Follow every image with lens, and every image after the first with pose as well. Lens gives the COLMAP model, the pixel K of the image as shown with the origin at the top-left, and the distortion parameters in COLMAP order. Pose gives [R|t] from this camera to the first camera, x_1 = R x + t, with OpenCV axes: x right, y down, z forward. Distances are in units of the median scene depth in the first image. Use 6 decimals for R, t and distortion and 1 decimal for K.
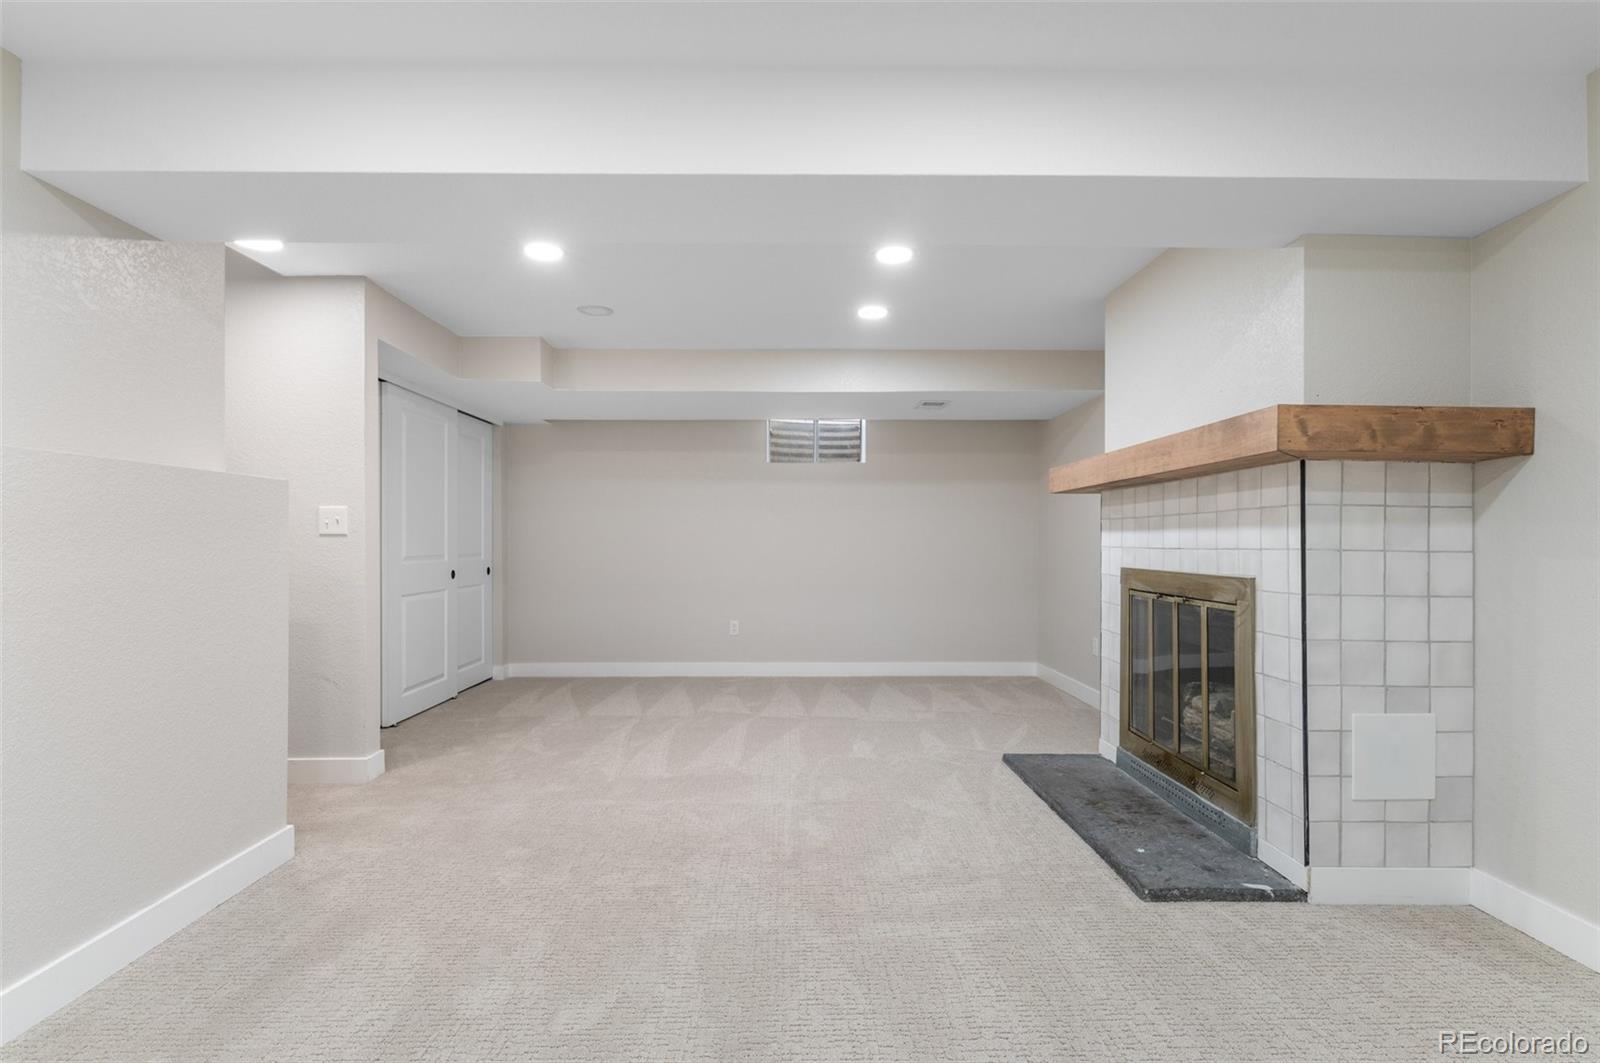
lens RADIAL K [[785.0, 0, 796.6], [0, 785.0, 535.8], [0, 0, 1]] dist [-0.007773, 0.001941]
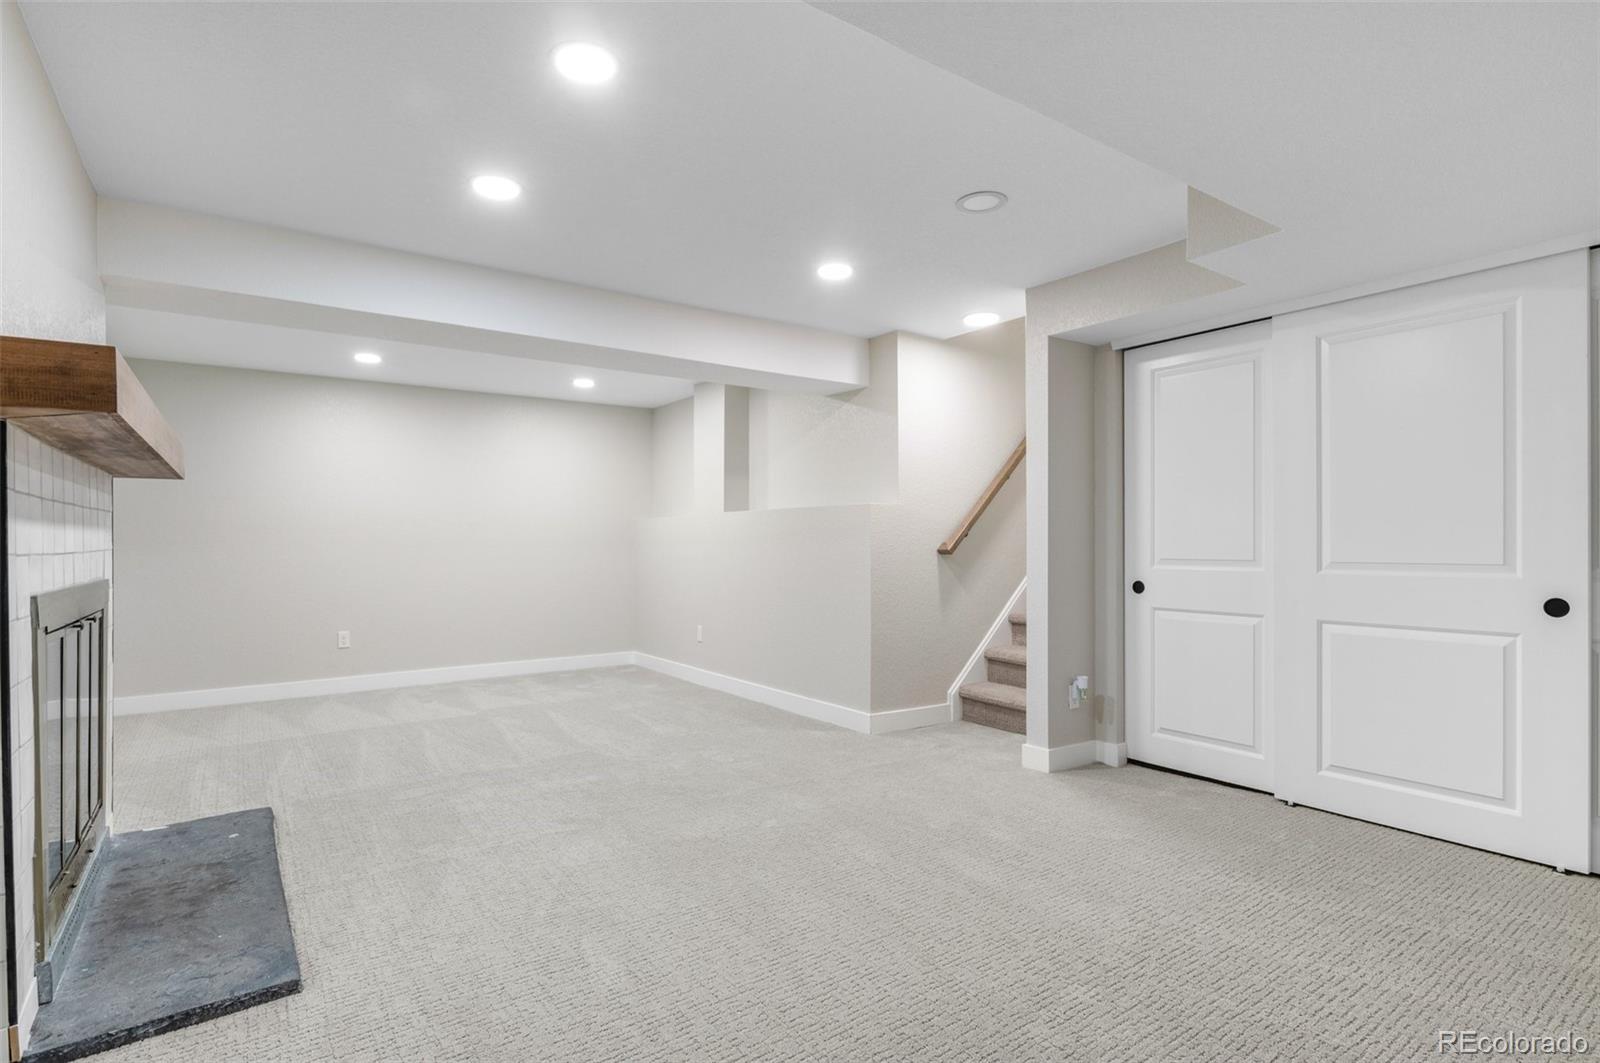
lens RADIAL K [[785.0, 0, 794.1], [0, 785.0, 540.3], [0, 0, 1]] dist [-0.007773, 0.001941]
pose [[-0.823965, 0.000956, -0.566640, 0.363910], [0.006688, 0.999945, -0.008039, 0.018538], [0.566602, -0.010413, -0.823926, 2.008473]]
